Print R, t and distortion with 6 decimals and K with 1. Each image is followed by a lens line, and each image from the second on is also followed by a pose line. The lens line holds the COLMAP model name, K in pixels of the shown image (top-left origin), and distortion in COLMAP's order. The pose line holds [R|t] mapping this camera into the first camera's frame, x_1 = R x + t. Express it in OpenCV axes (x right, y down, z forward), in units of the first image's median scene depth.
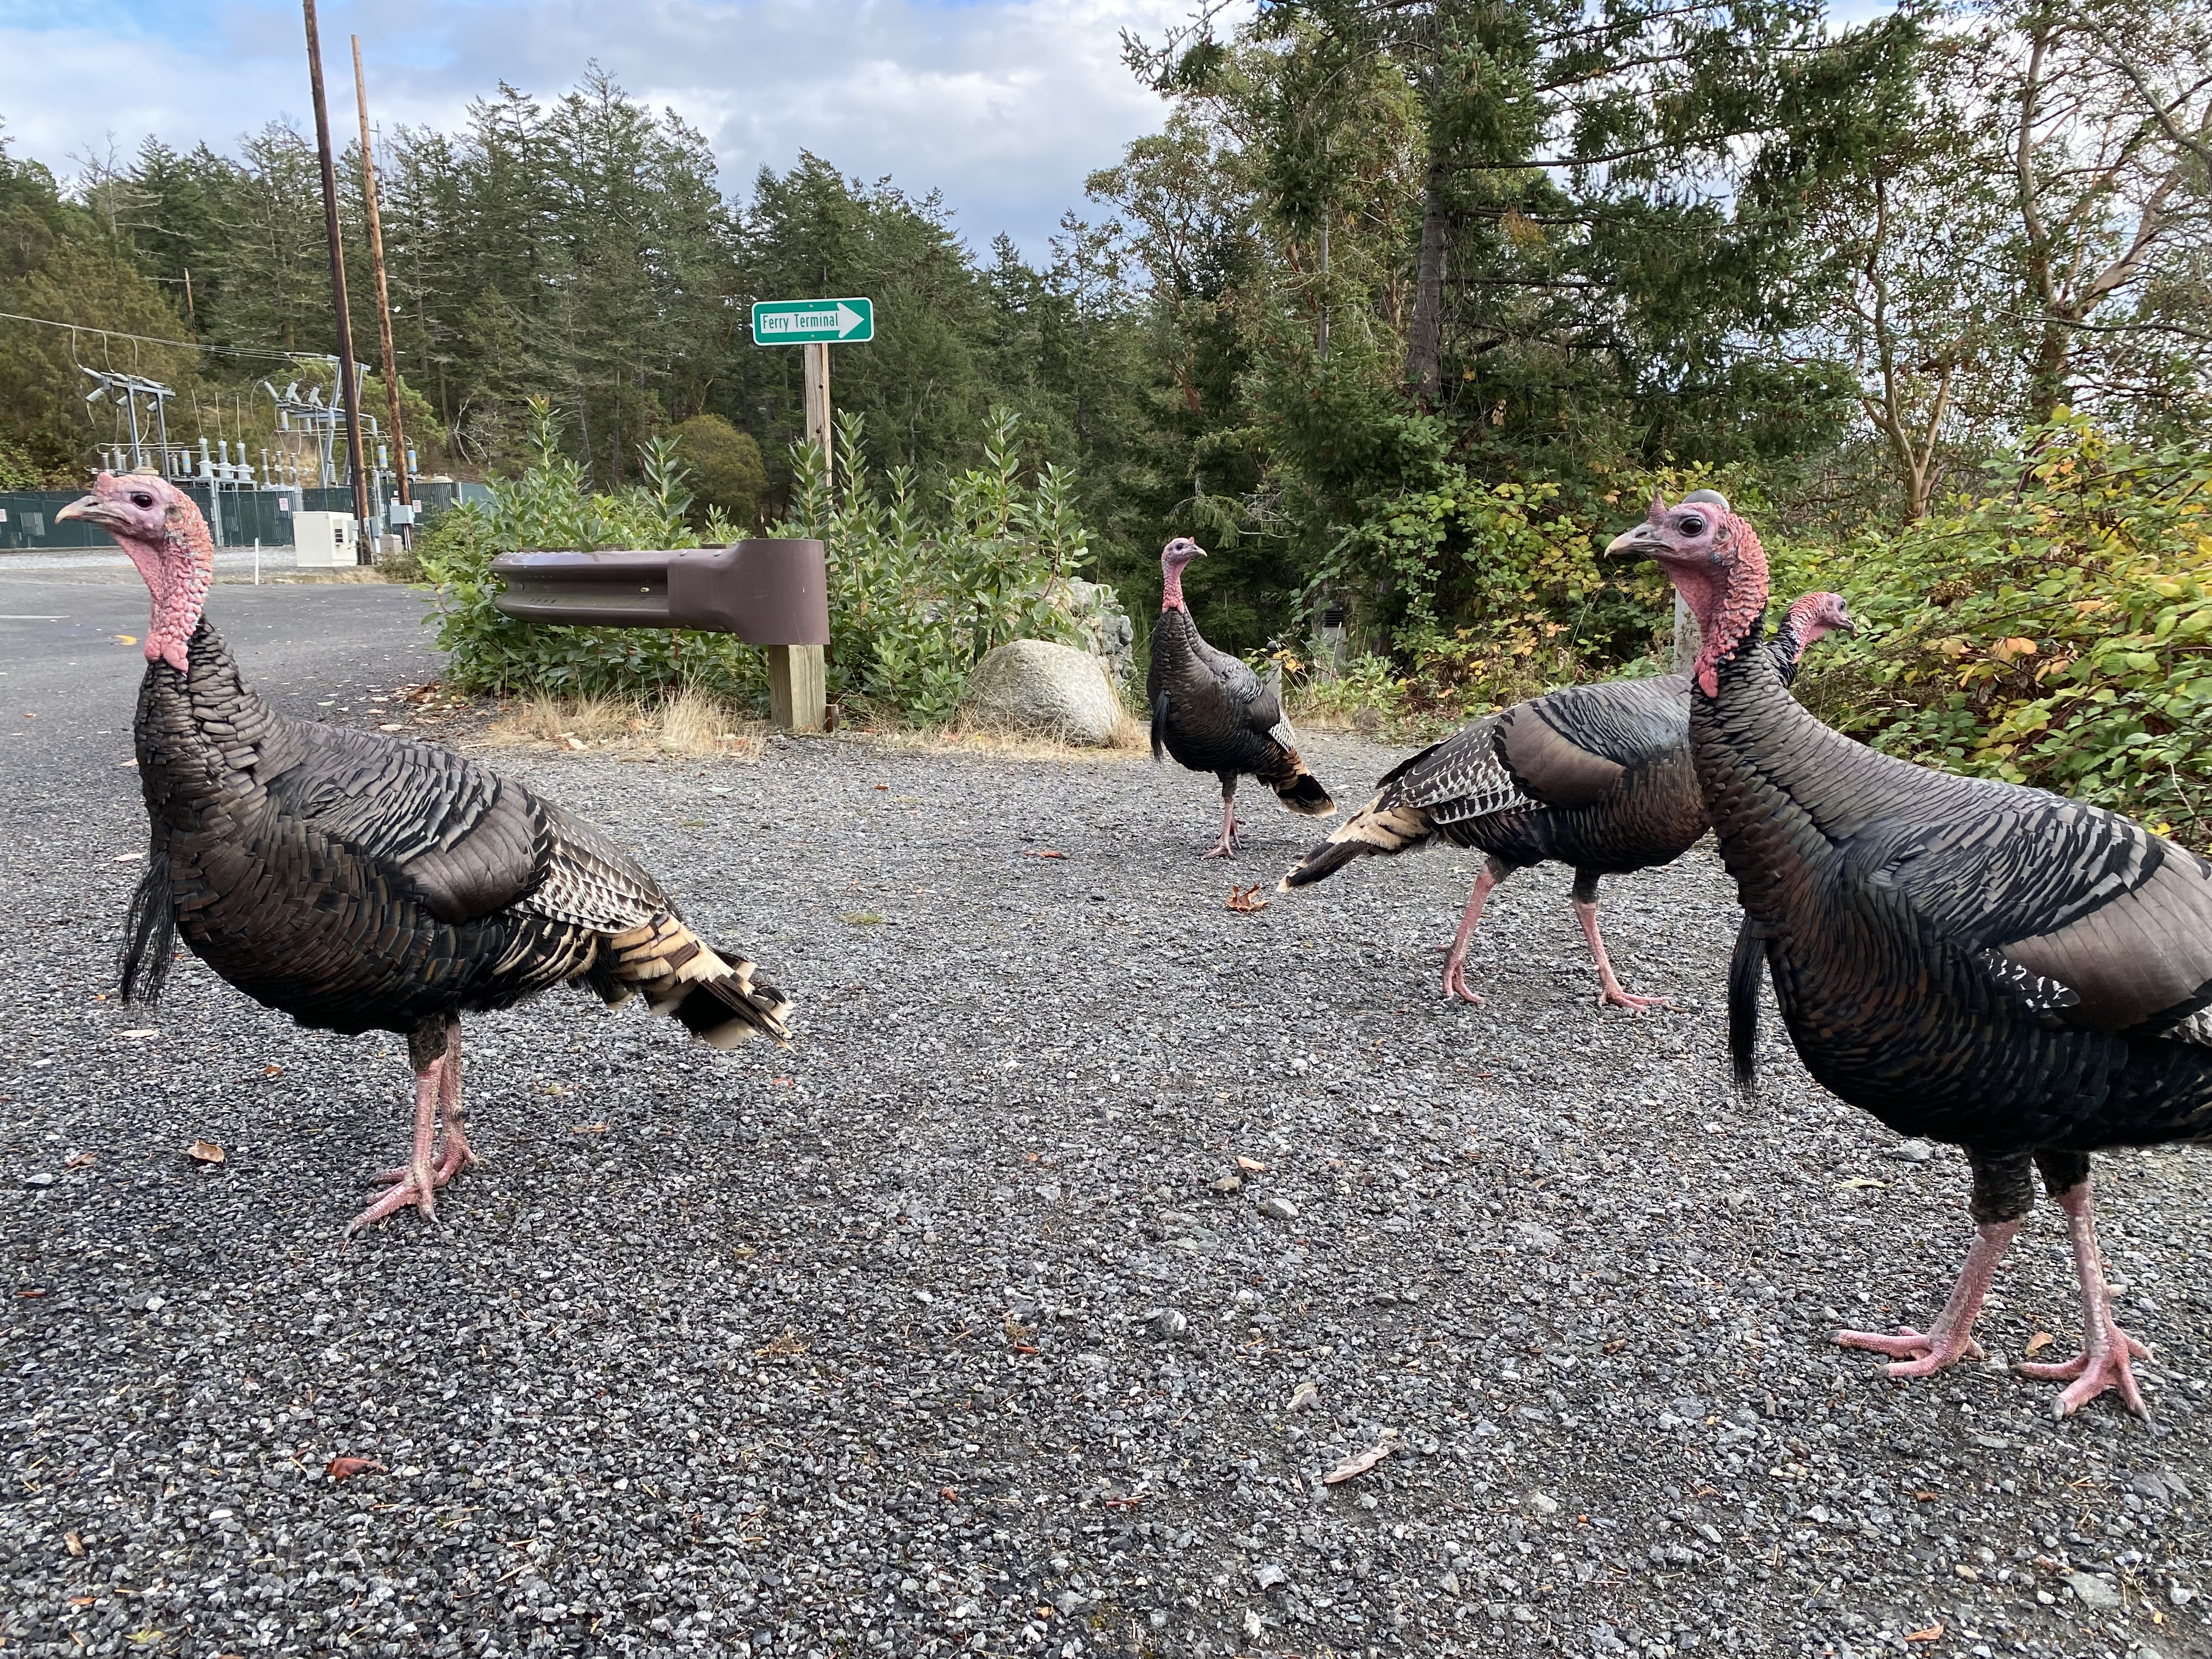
lens RADIAL K [[1669.9, 0, 1106.0], [0, 1669.9, 829.5], [0, 0, 1]] dist [0.231176, -0.432634]
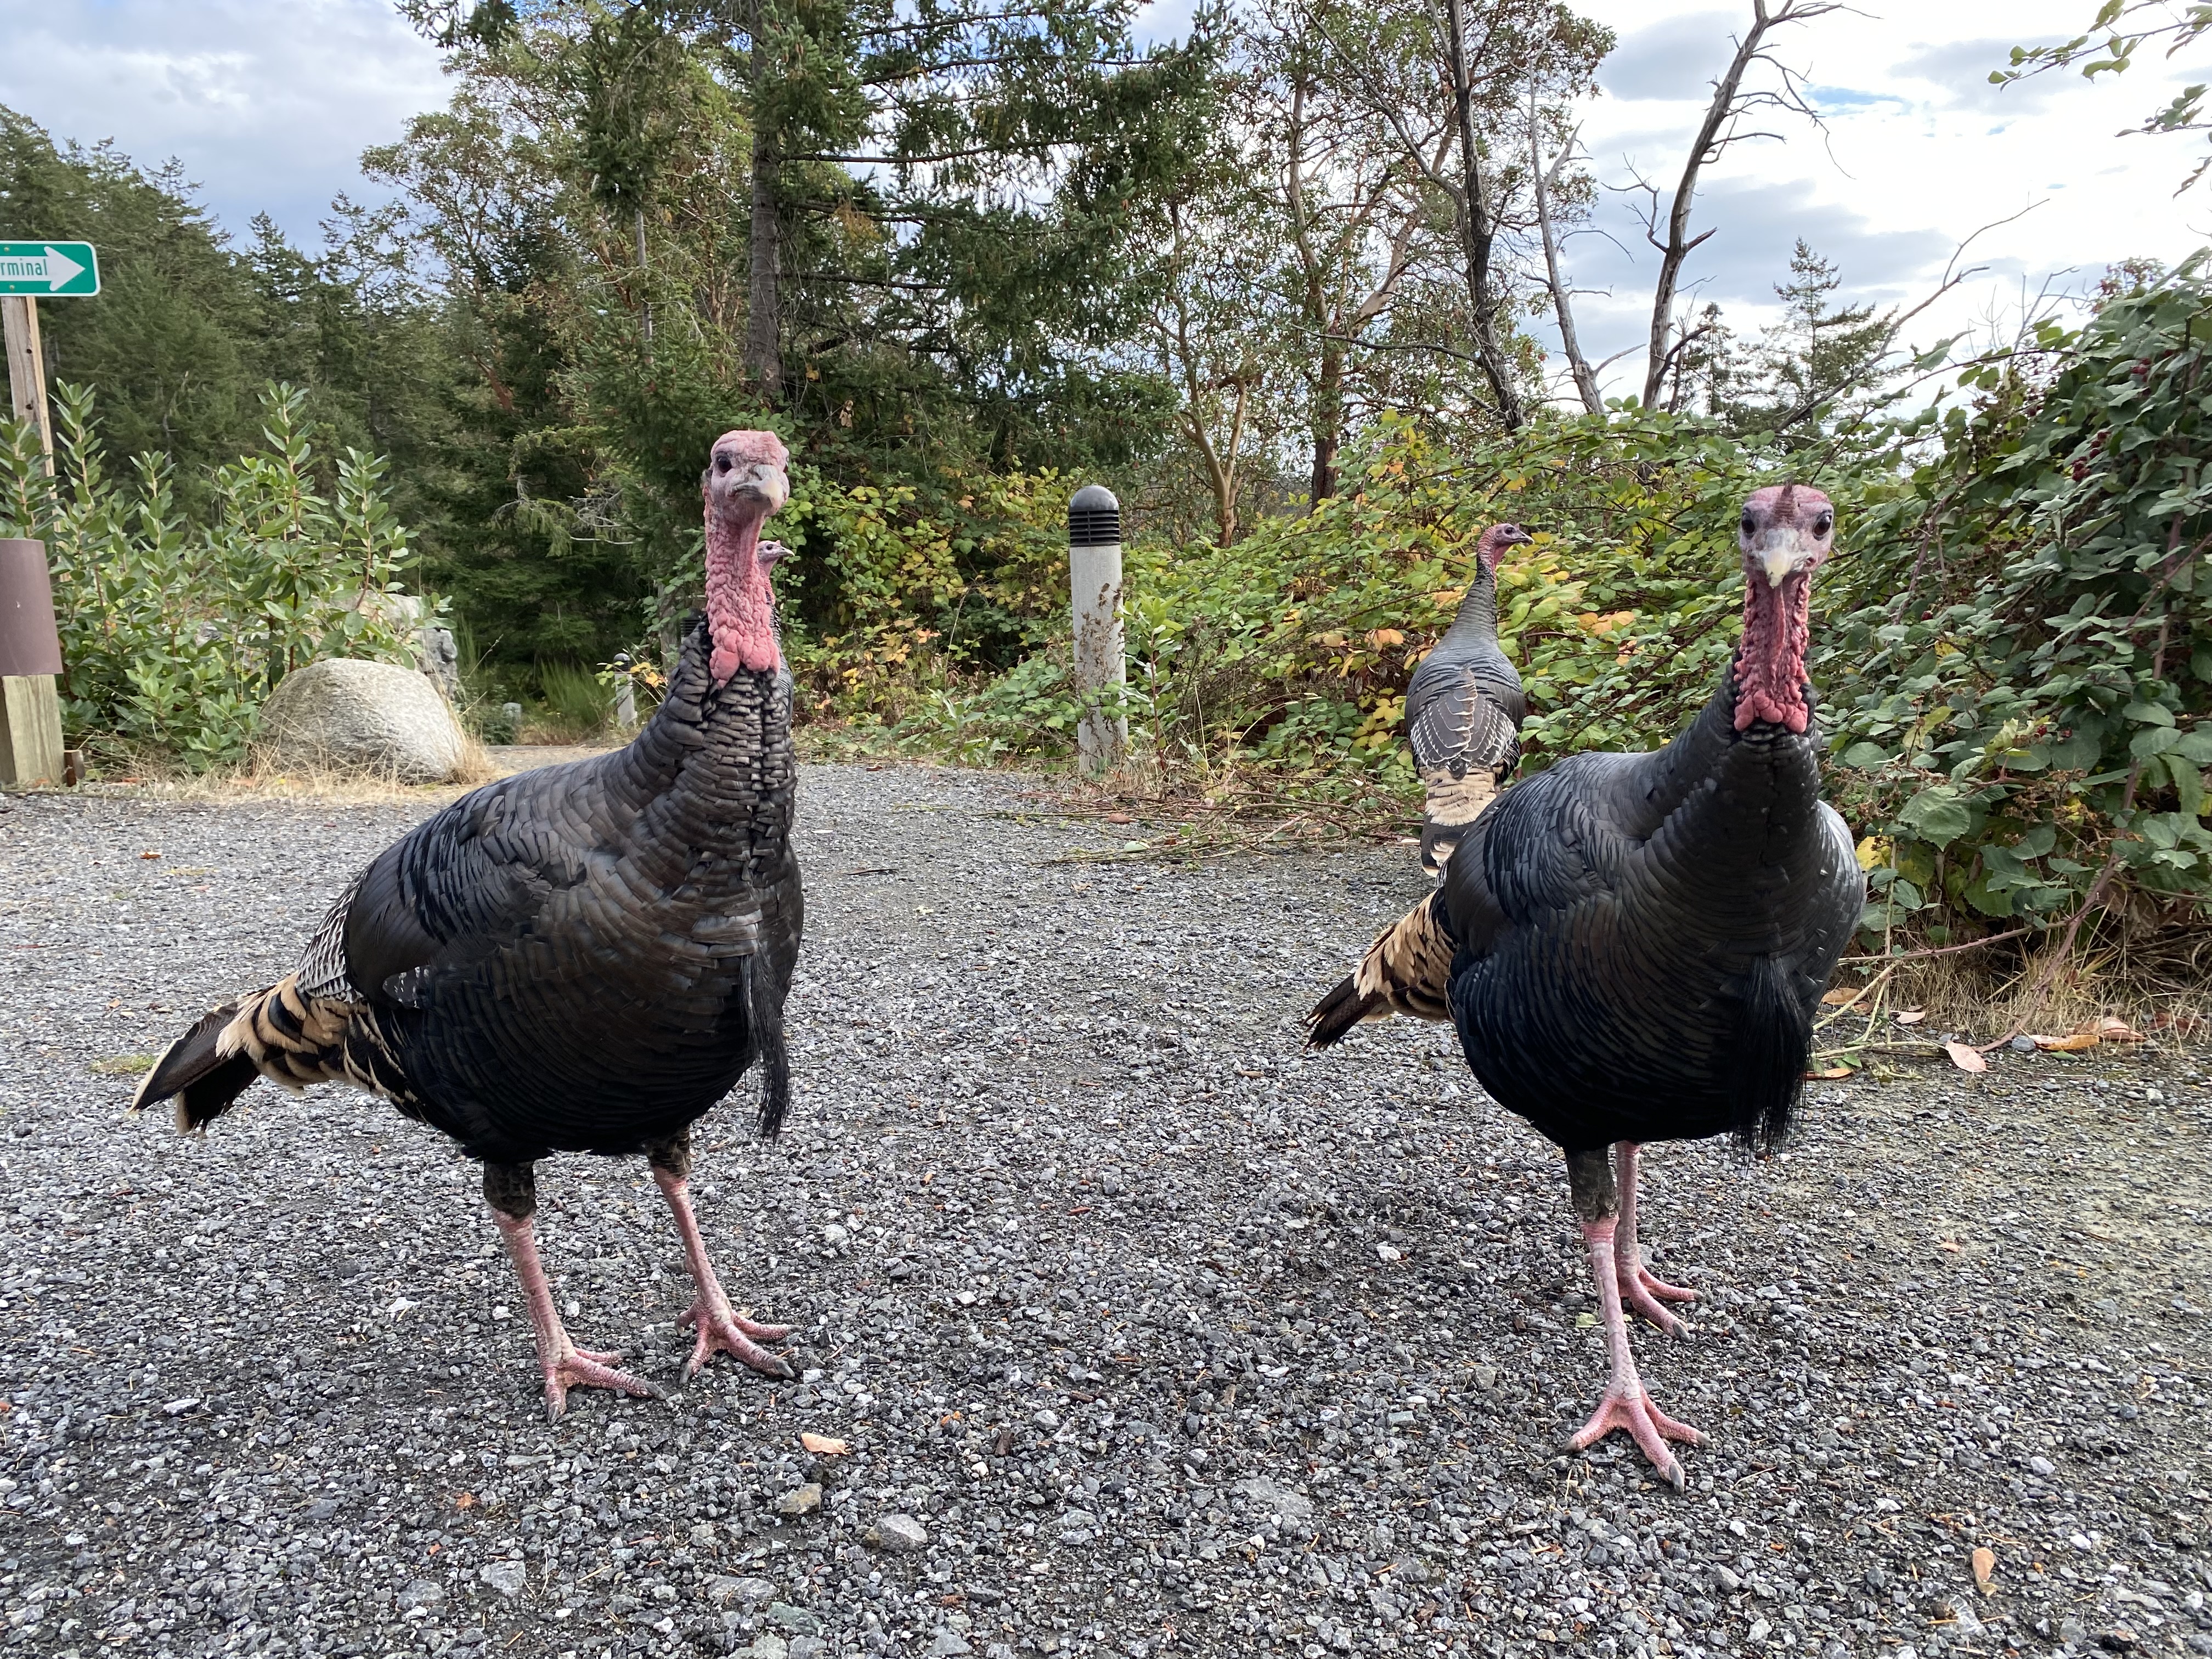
lens RADIAL K [[1713.3, 0, 1076.8], [0, 1713.3, 848.5], [0, 0, 1]] dist [0.040782, -0.031790]
pose [[0.935160, -0.070954, 0.347047, -0.004840], [0.070001, 0.997430, 0.015297, -0.004422], [-0.347240, 0.009988, 0.937723, 0.044860]]
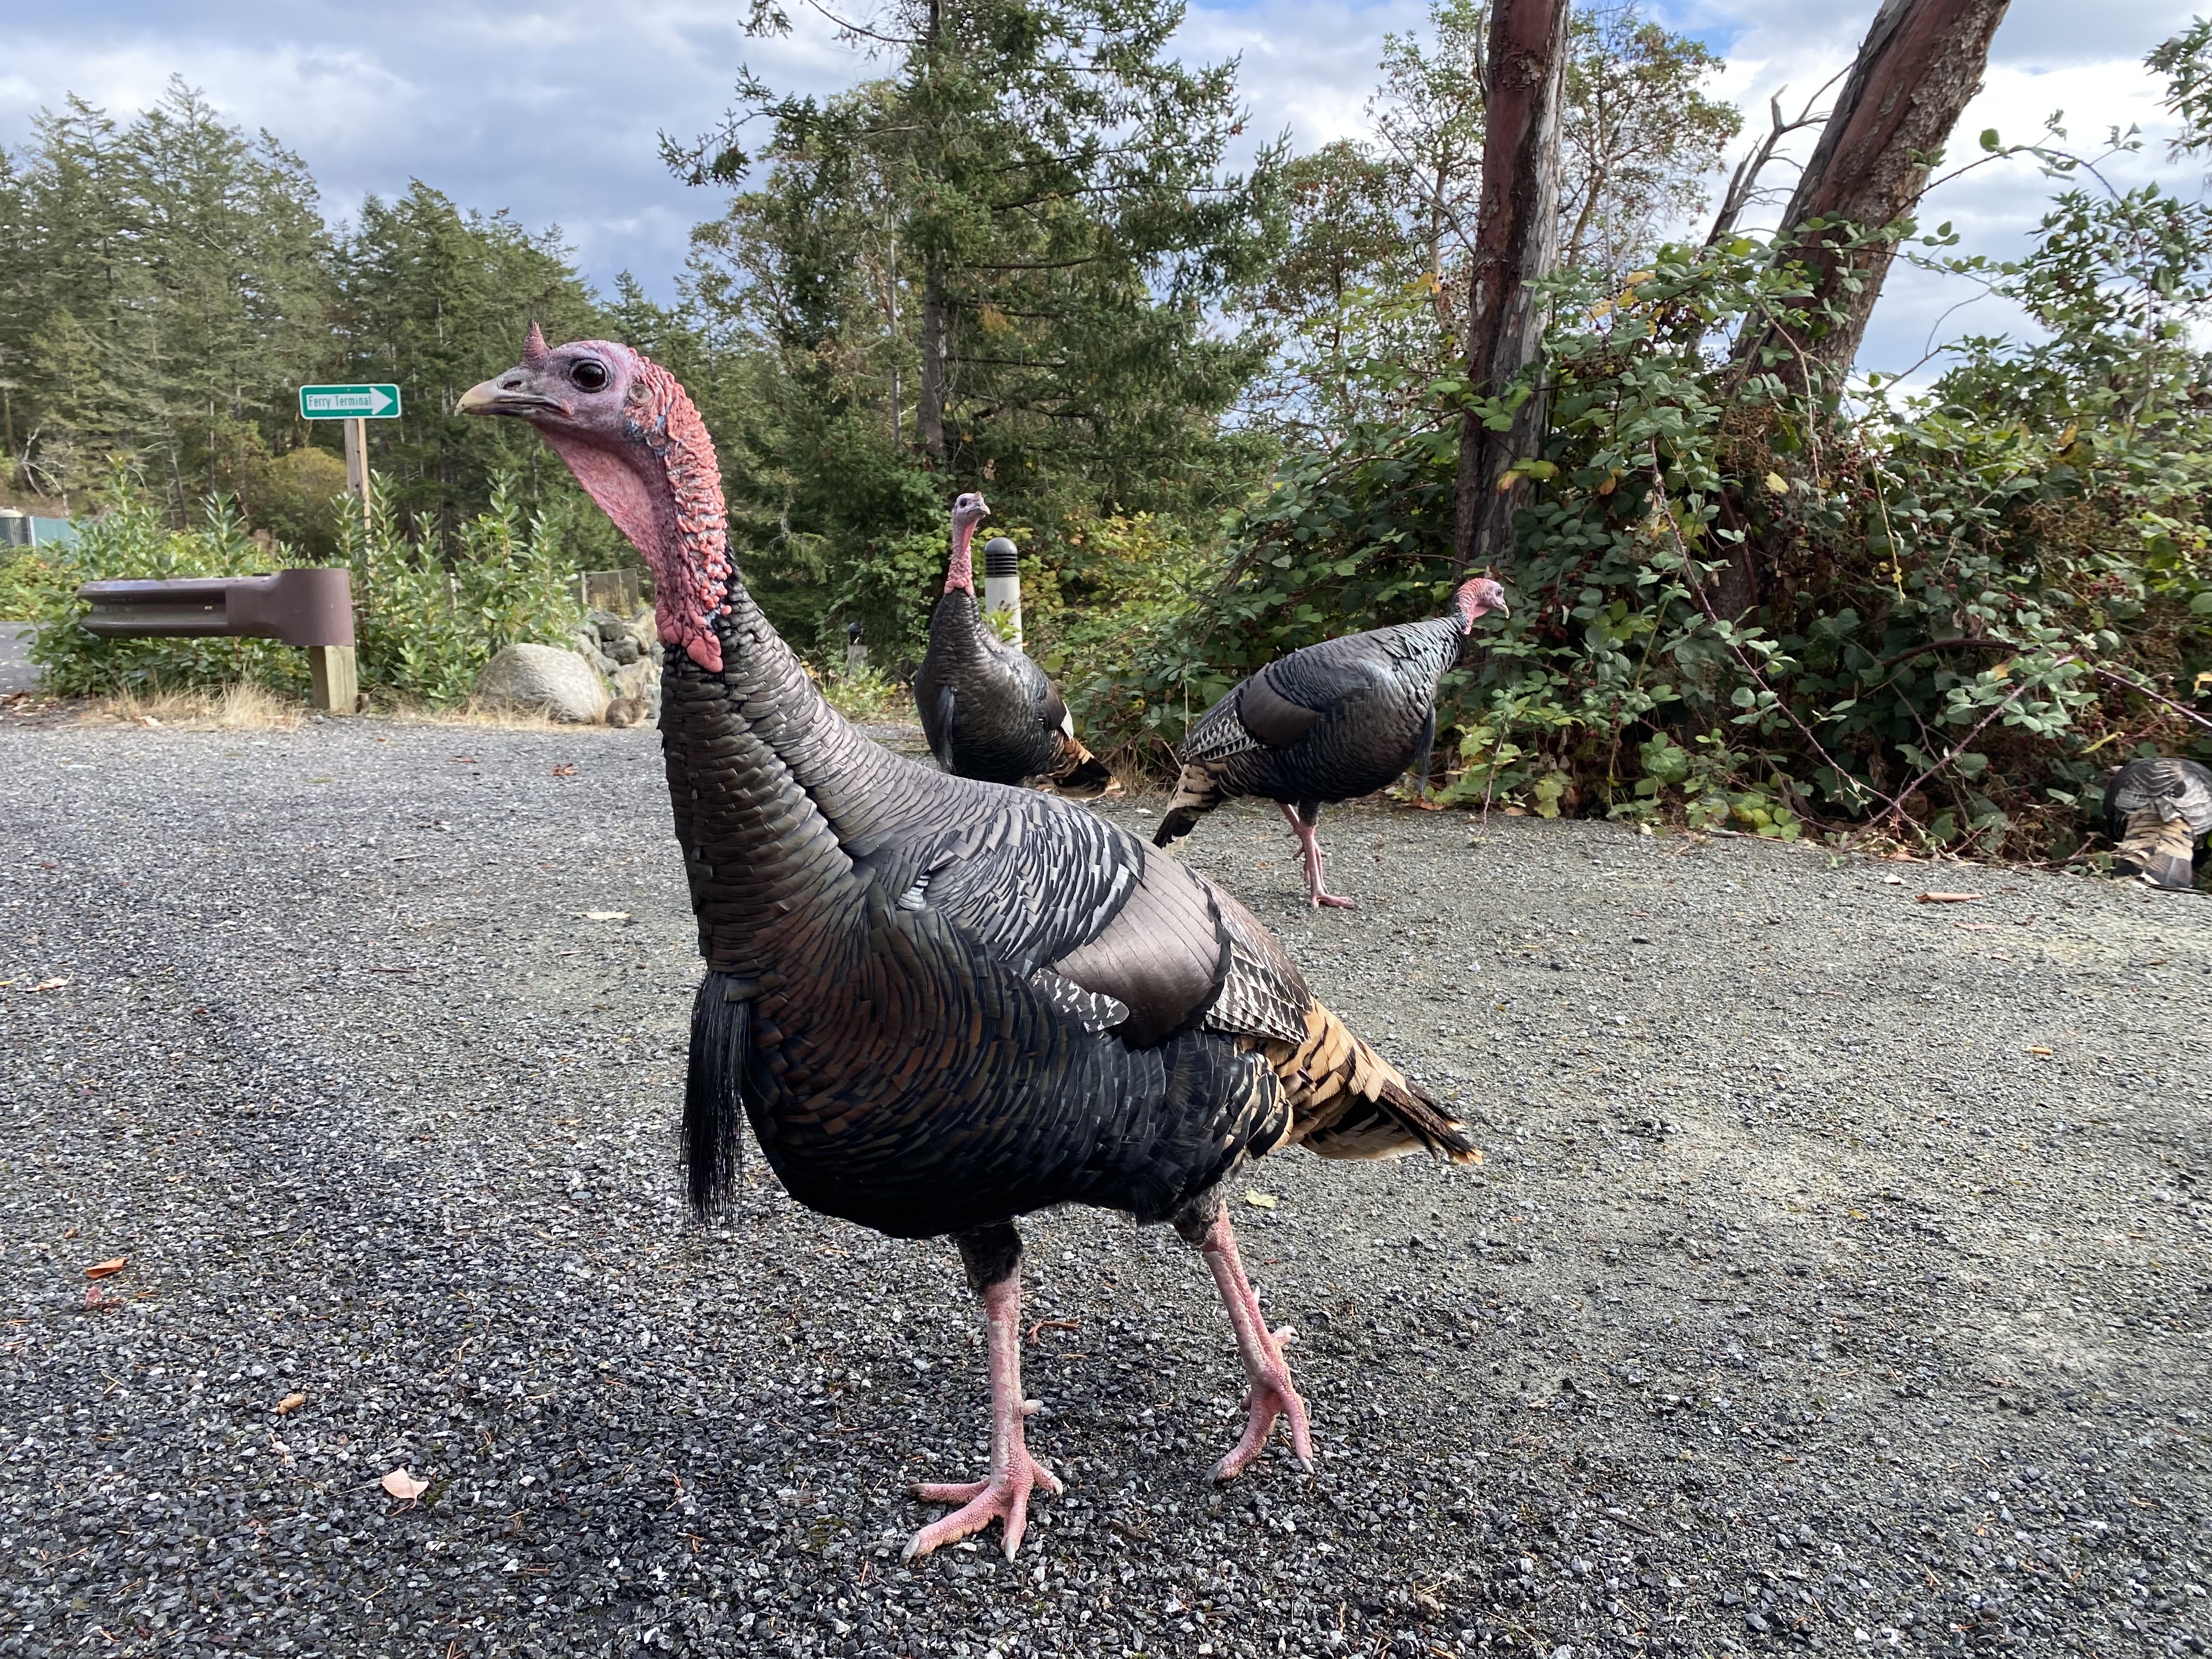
lens RADIAL K [[1685.3, 0, 1073.7], [0, 1685.3, 818.2], [0, 0, 1]] dist [0.056177, -0.038455]
pose [[0.982452, -0.027660, 0.184452, 0.073201], [0.032575, 0.999189, -0.023665, 0.039520], [-0.183648, 0.029258, 0.982557, -0.218412]]
